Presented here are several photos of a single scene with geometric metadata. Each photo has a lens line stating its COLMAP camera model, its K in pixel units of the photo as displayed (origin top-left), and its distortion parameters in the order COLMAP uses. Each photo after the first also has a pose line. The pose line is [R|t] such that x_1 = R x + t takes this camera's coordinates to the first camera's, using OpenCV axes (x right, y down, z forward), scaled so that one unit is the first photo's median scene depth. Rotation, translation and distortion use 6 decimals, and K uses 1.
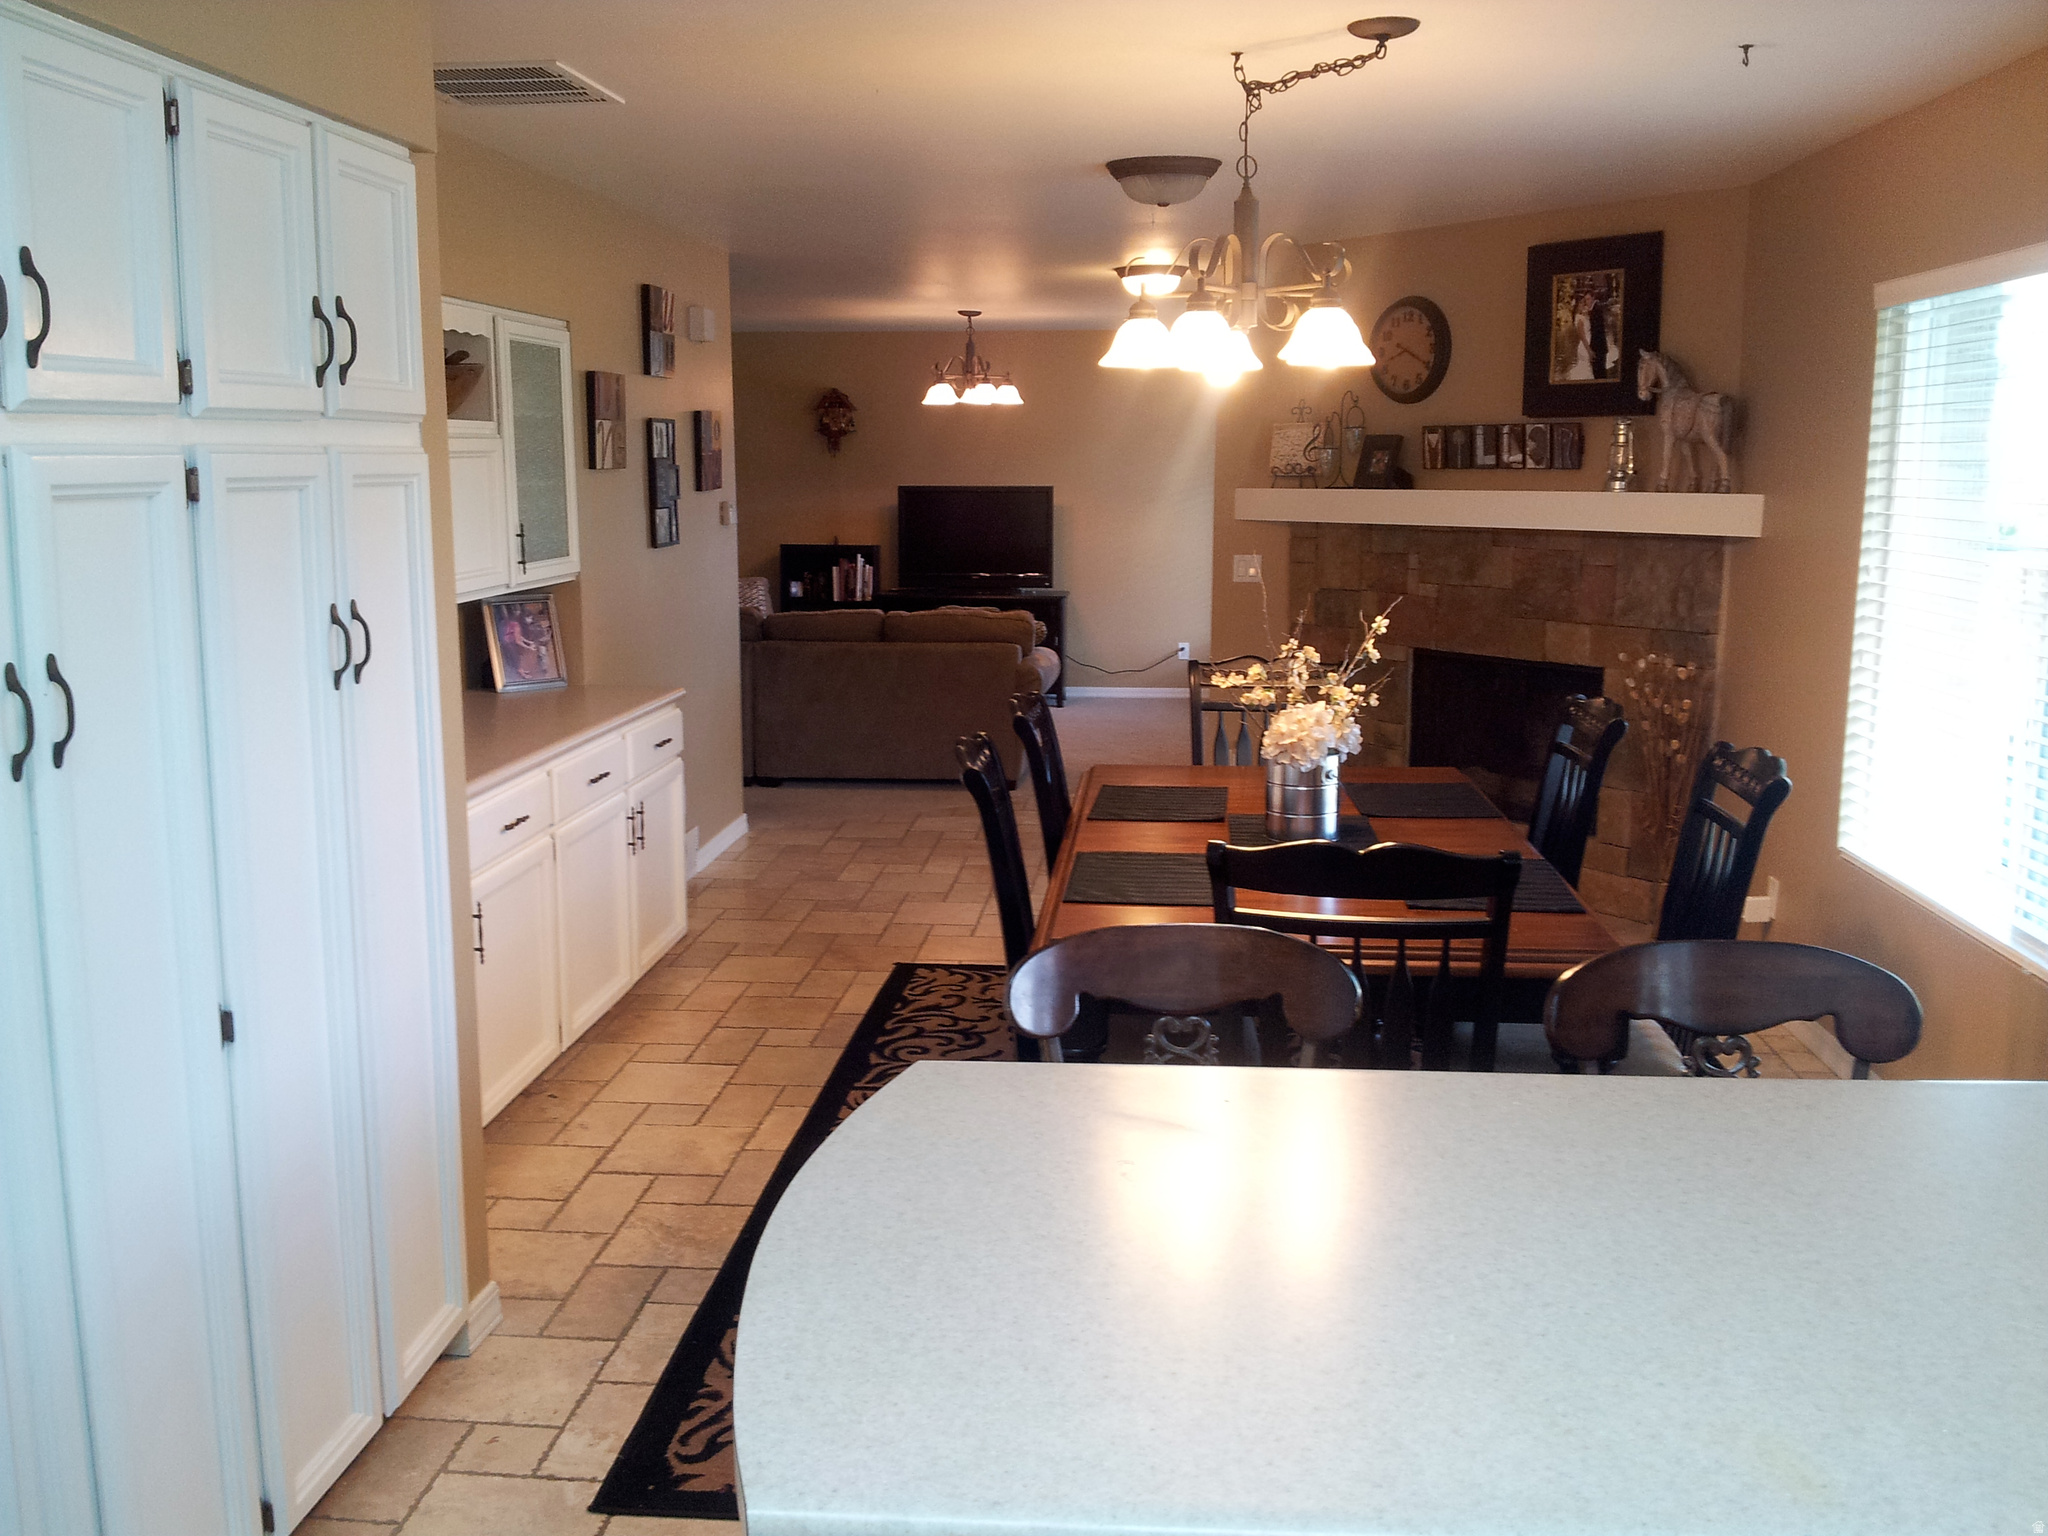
lens RADIAL K [[1804.6, 0, 1024.0], [0, 1804.6, 768.0], [0, 0, 1]] dist [-0.074432, -0.007506]
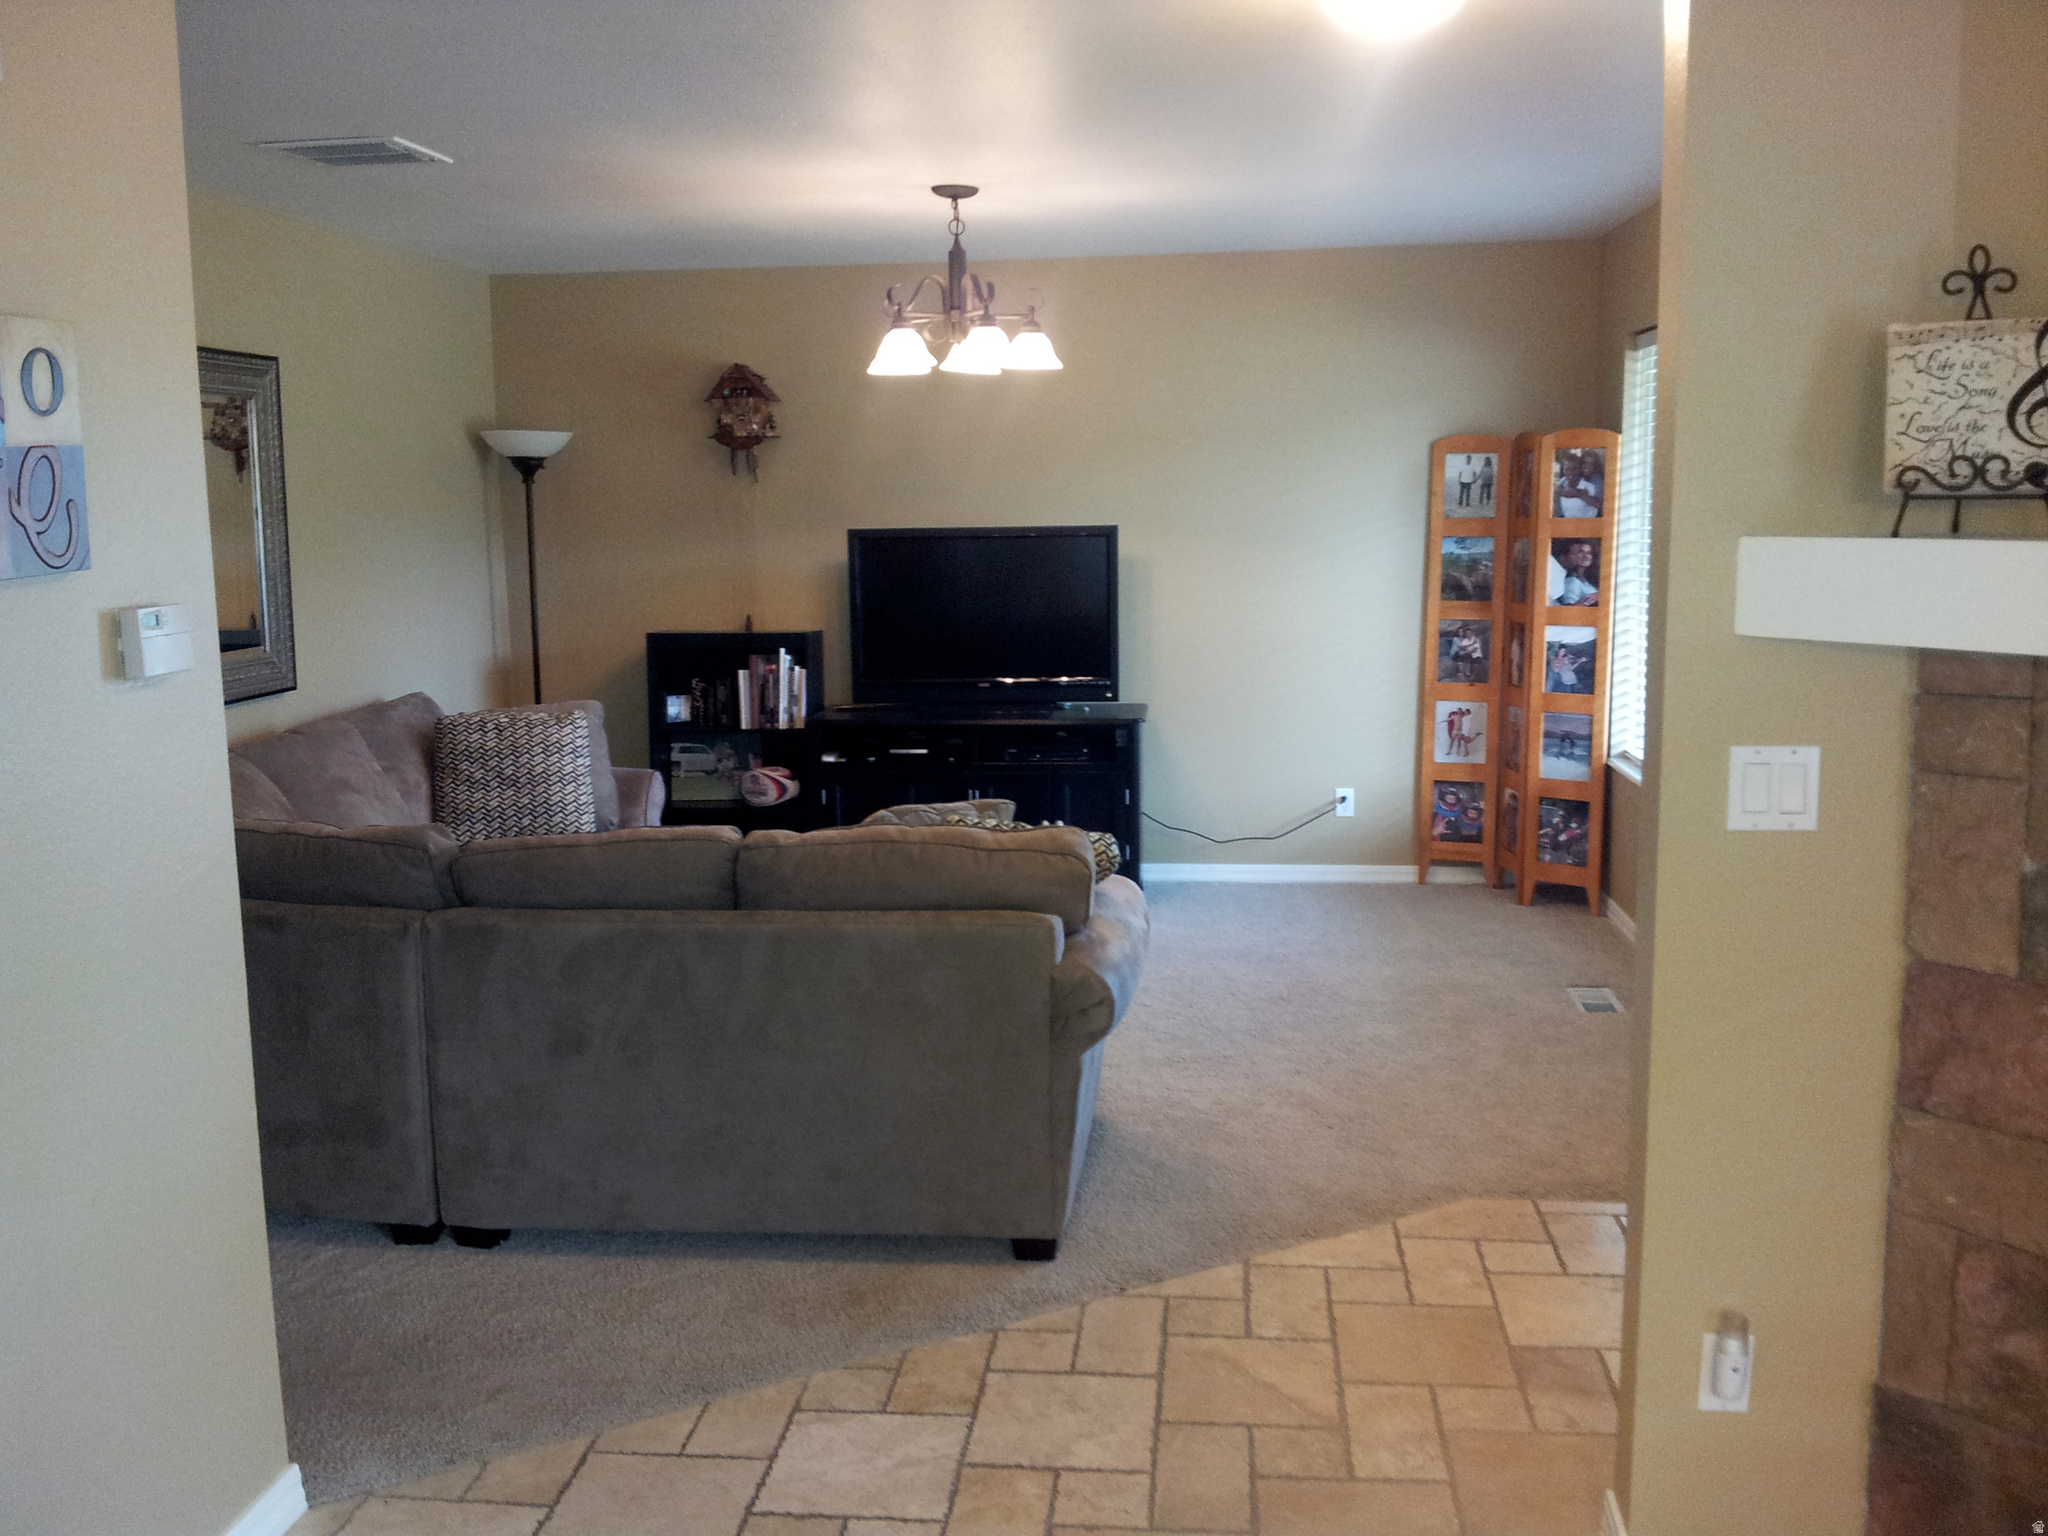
lens RADIAL K [[1804.6, 0, 1024.0], [0, 1804.6, 768.0], [0, 0, 1]] dist [-0.074432, -0.007506]
pose [[0.999526, -0.014263, -0.027286, 0.000894], [0.013784, 0.999749, -0.017658, -0.070463], [0.027531, 0.017274, 0.999472, 0.434979]]
